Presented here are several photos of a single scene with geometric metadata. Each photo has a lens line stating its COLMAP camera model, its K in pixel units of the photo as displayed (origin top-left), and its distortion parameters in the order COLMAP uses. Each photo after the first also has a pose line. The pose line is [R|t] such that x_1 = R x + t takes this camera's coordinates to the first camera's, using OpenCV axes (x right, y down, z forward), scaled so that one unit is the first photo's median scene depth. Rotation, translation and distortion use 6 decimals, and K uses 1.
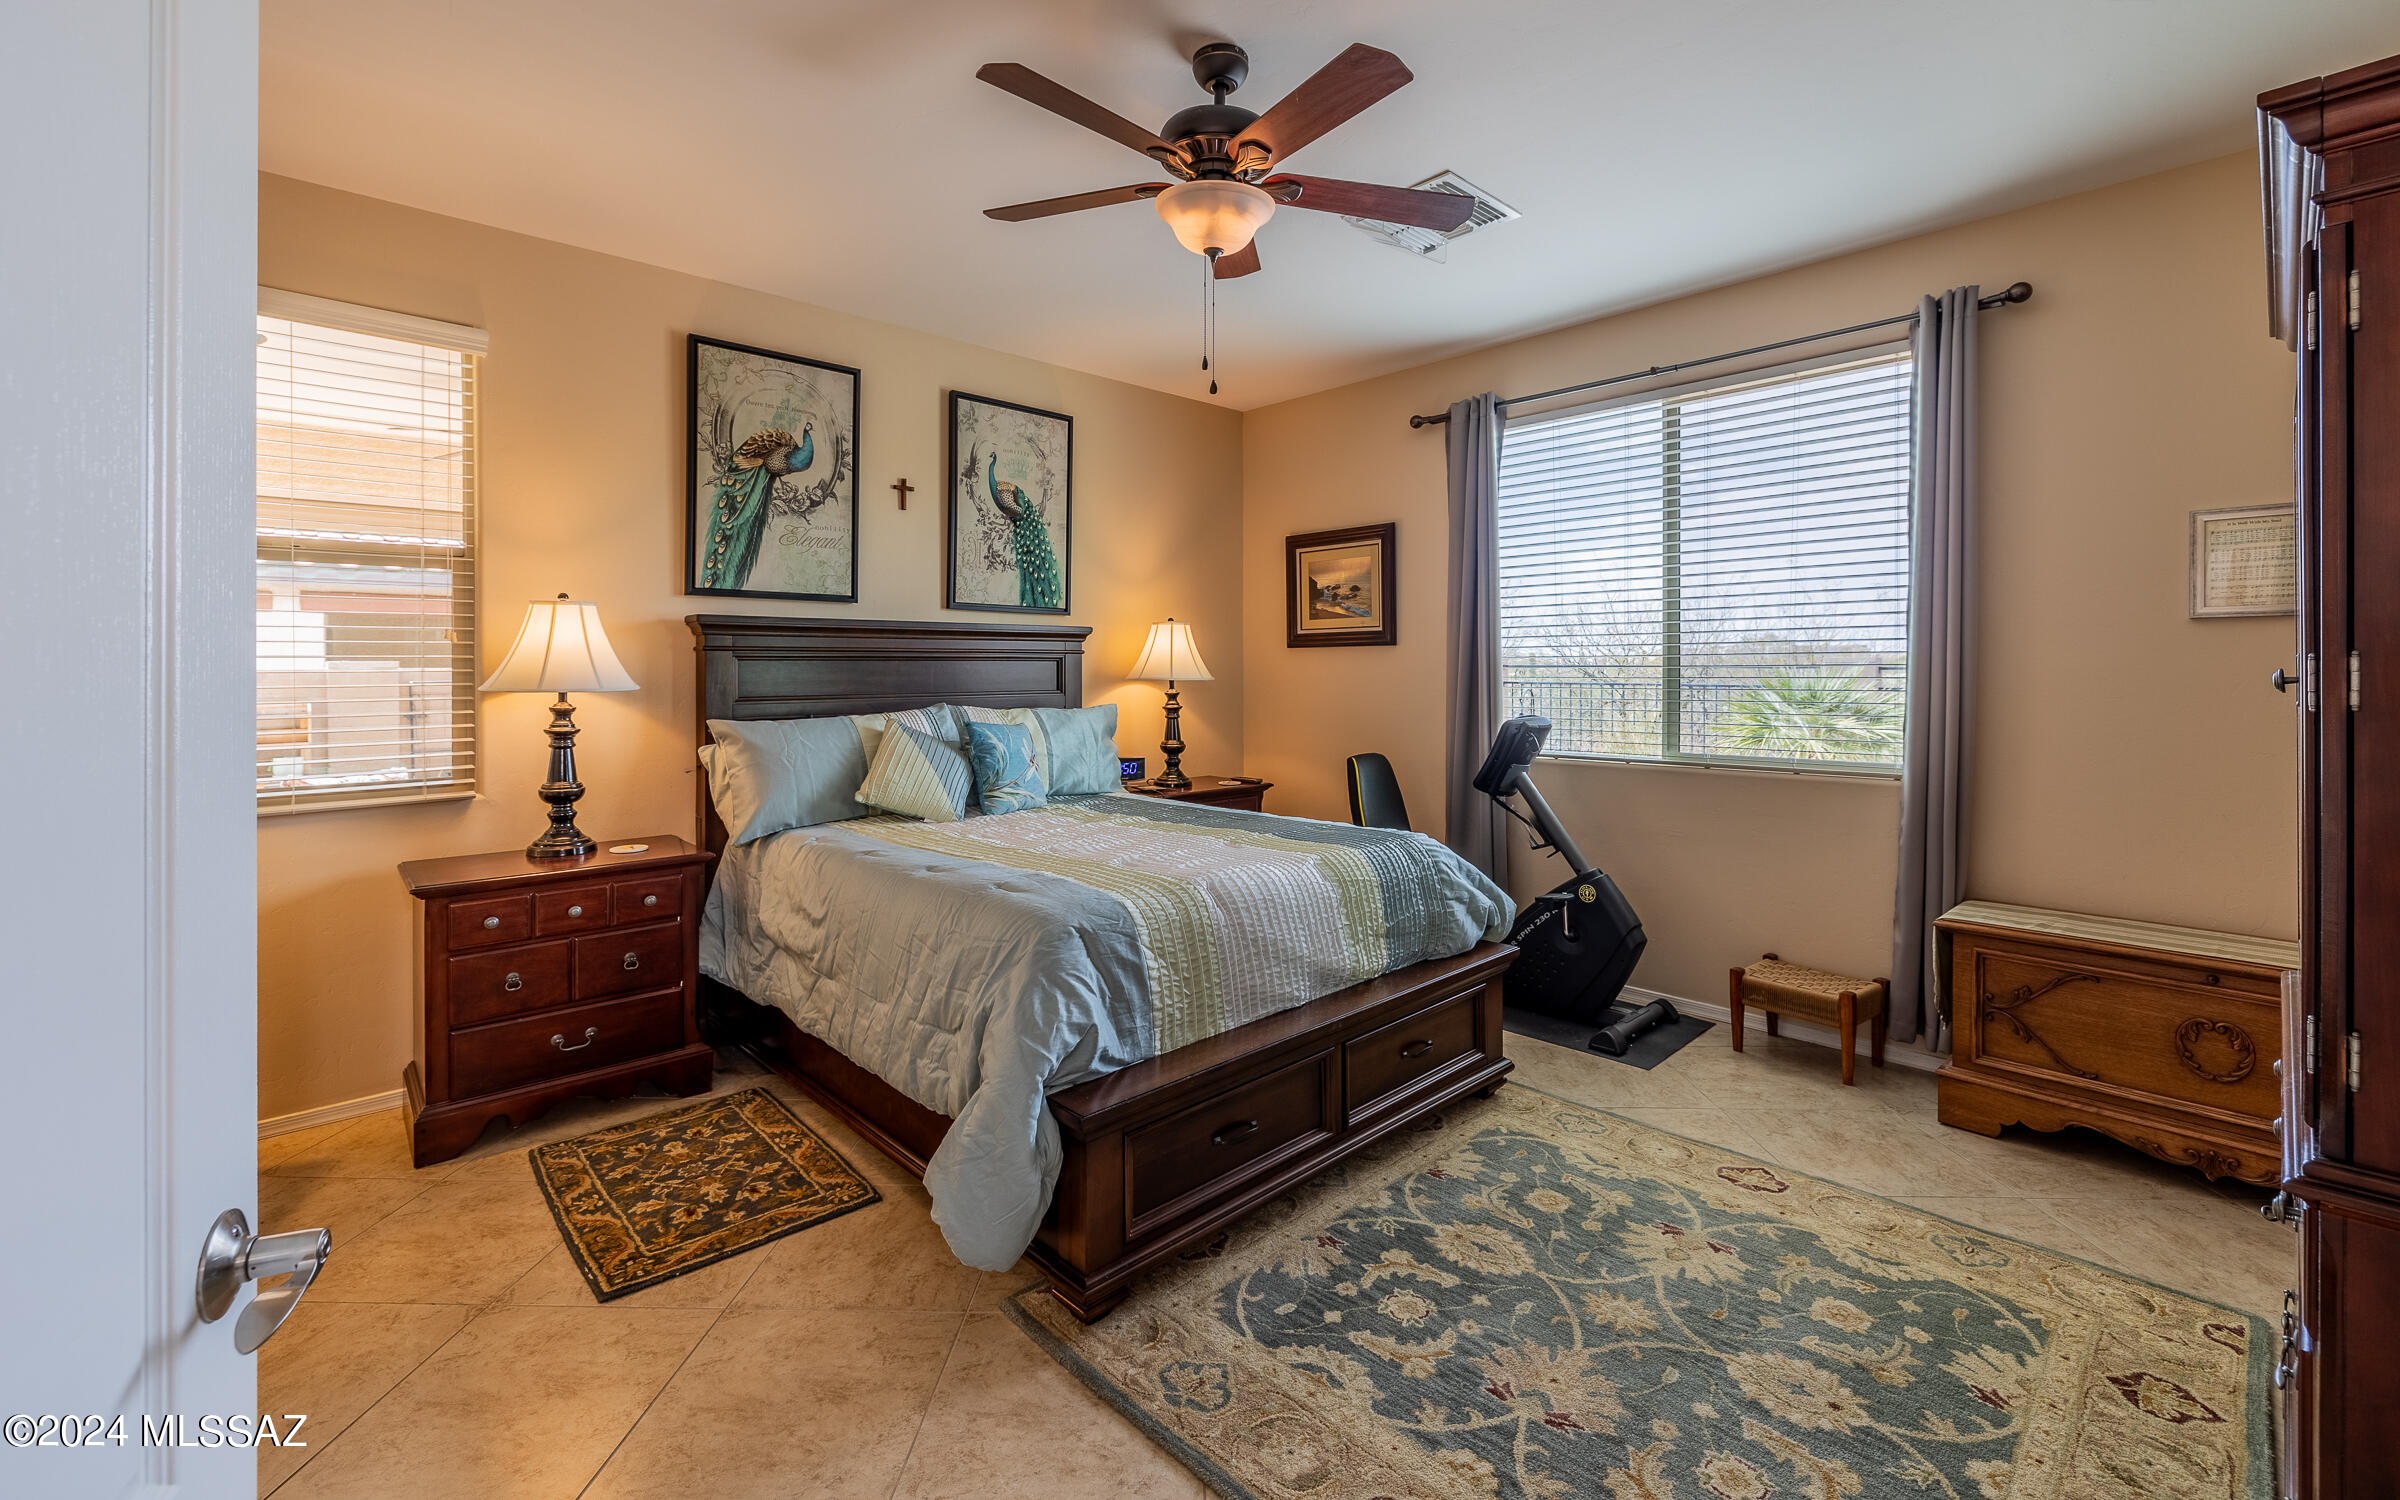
lens RADIAL K [[1020.5, 0, 1198.4], [0, 1020.5, 683.4], [0, 0, 1]] dist [-0.001169, 0.000078]
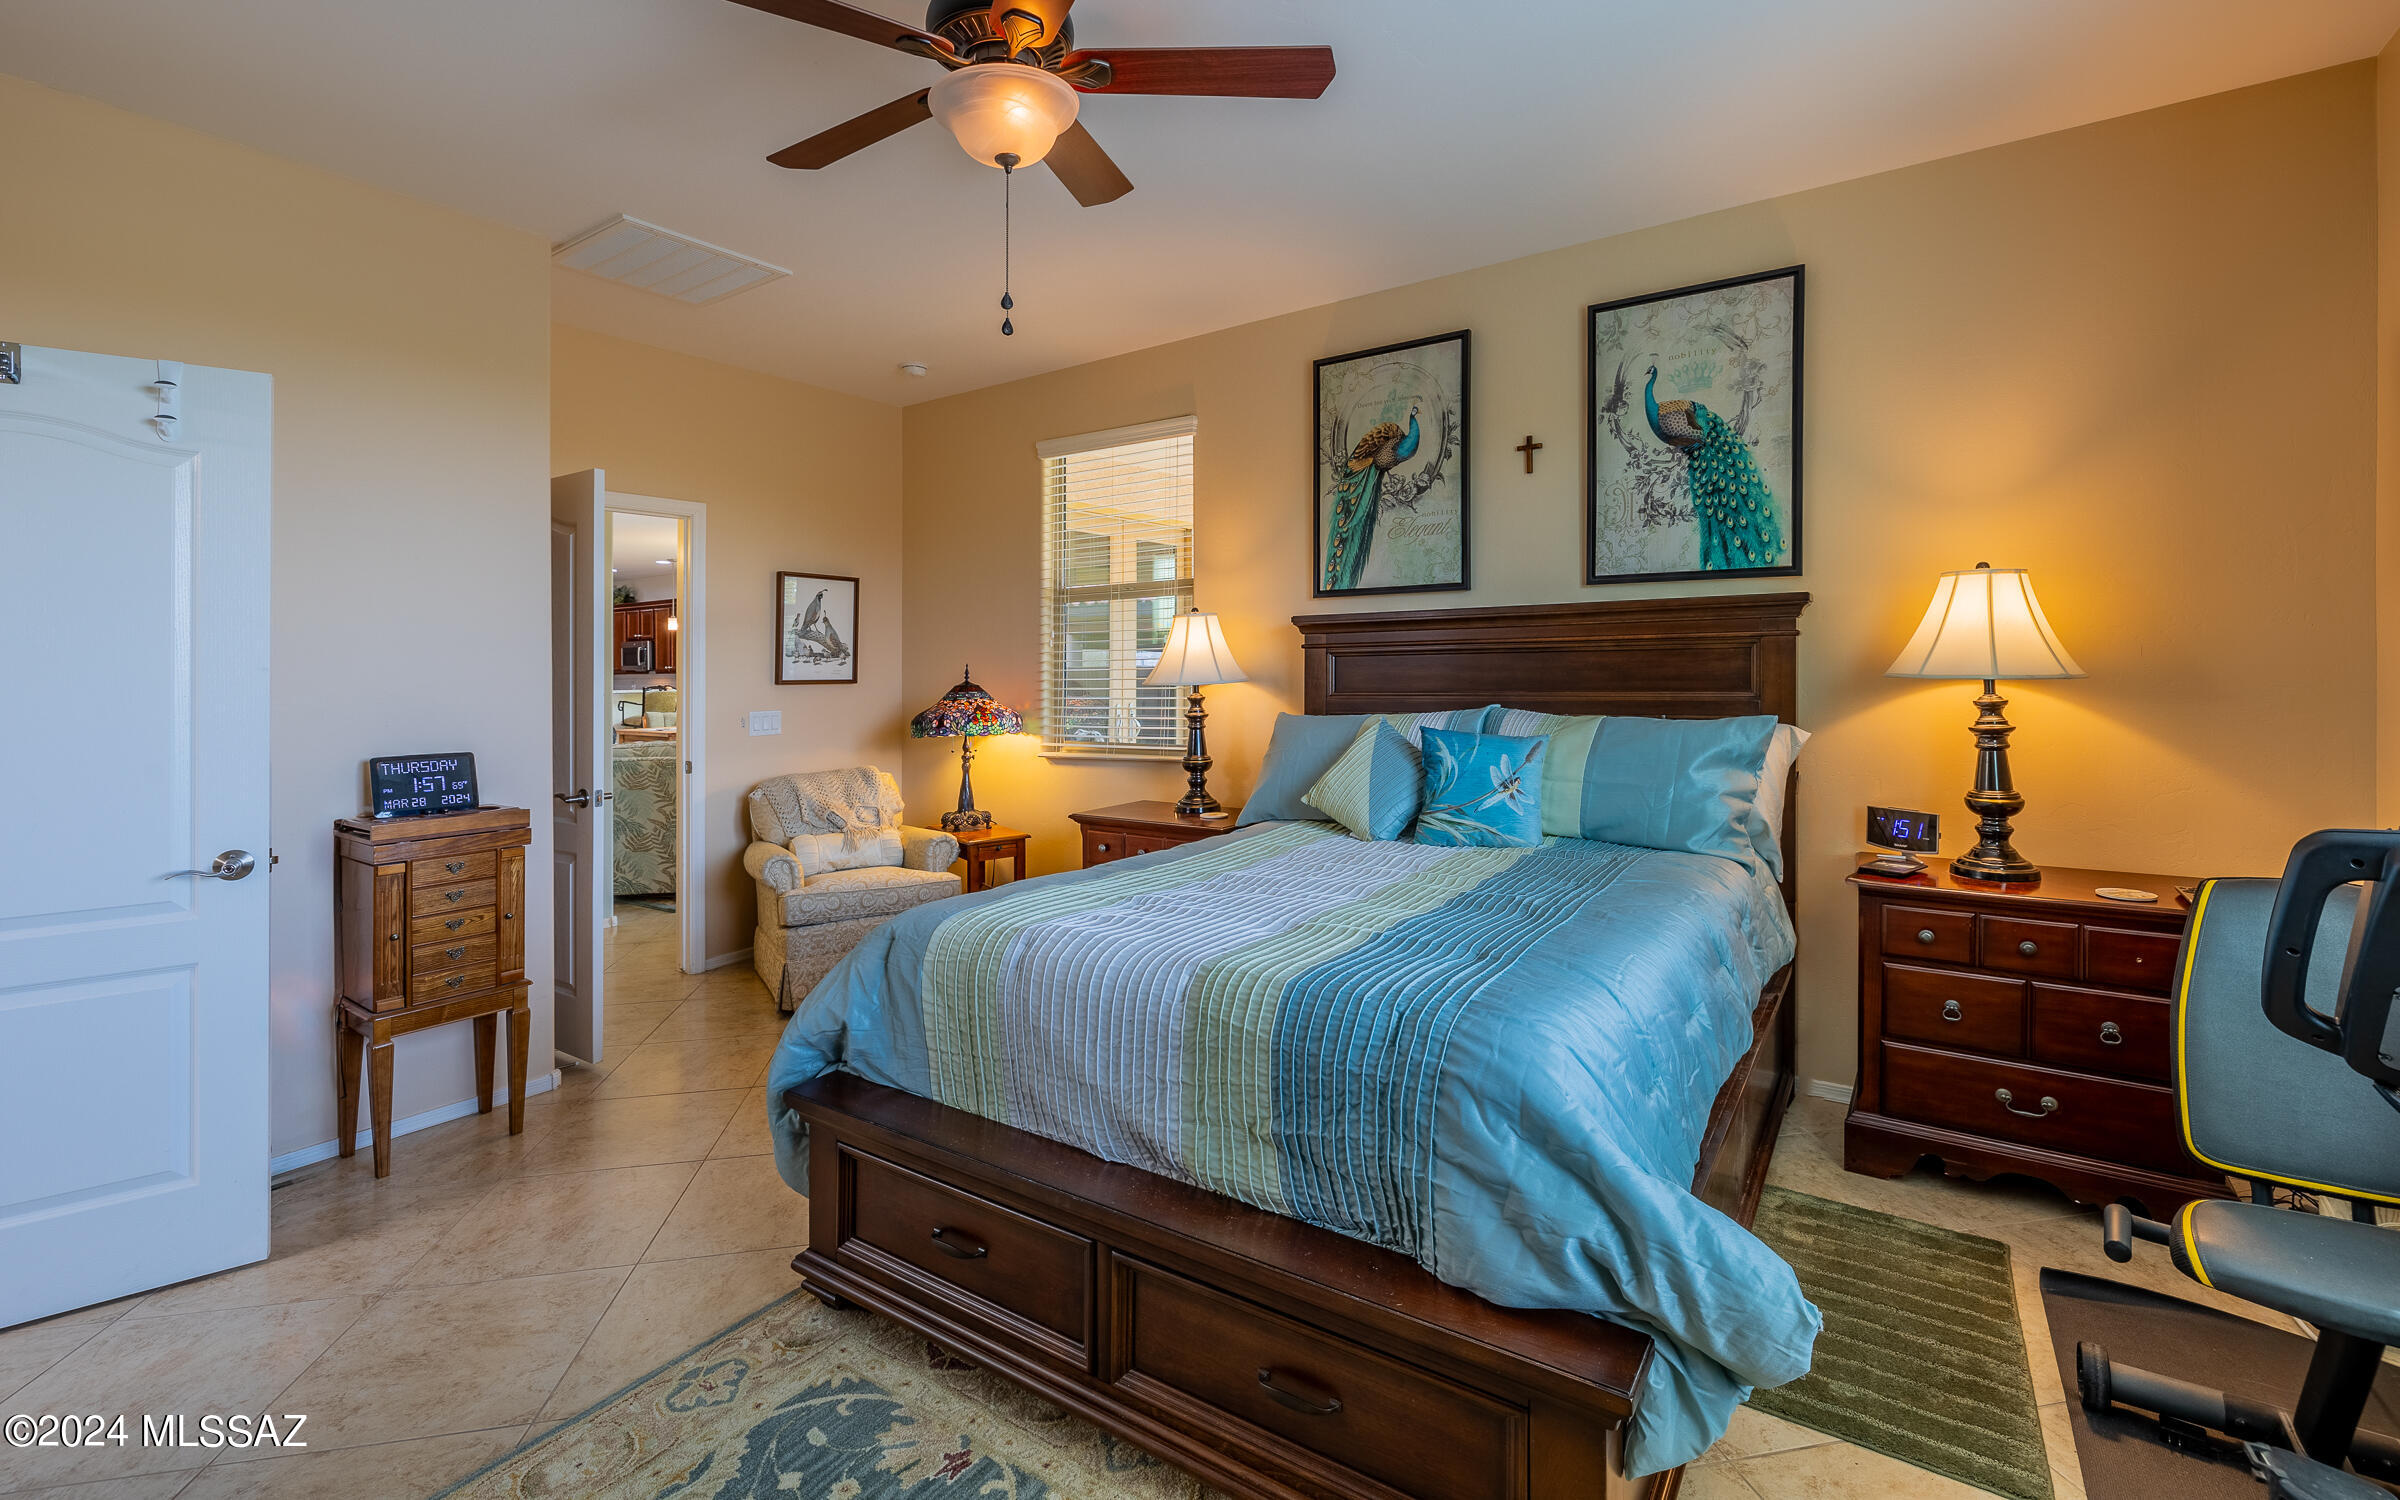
lens RADIAL K [[1020.5, 0, 1180.7], [0, 1020.5, 665.5], [0, 0, 1]] dist [-0.001169, 0.000078]
pose [[0.200431, -0.004929, -0.979695, 0.502972], [-0.001908, 0.999983, -0.005421, -0.007222], [0.979706, 0.002956, 0.200418, 0.584876]]
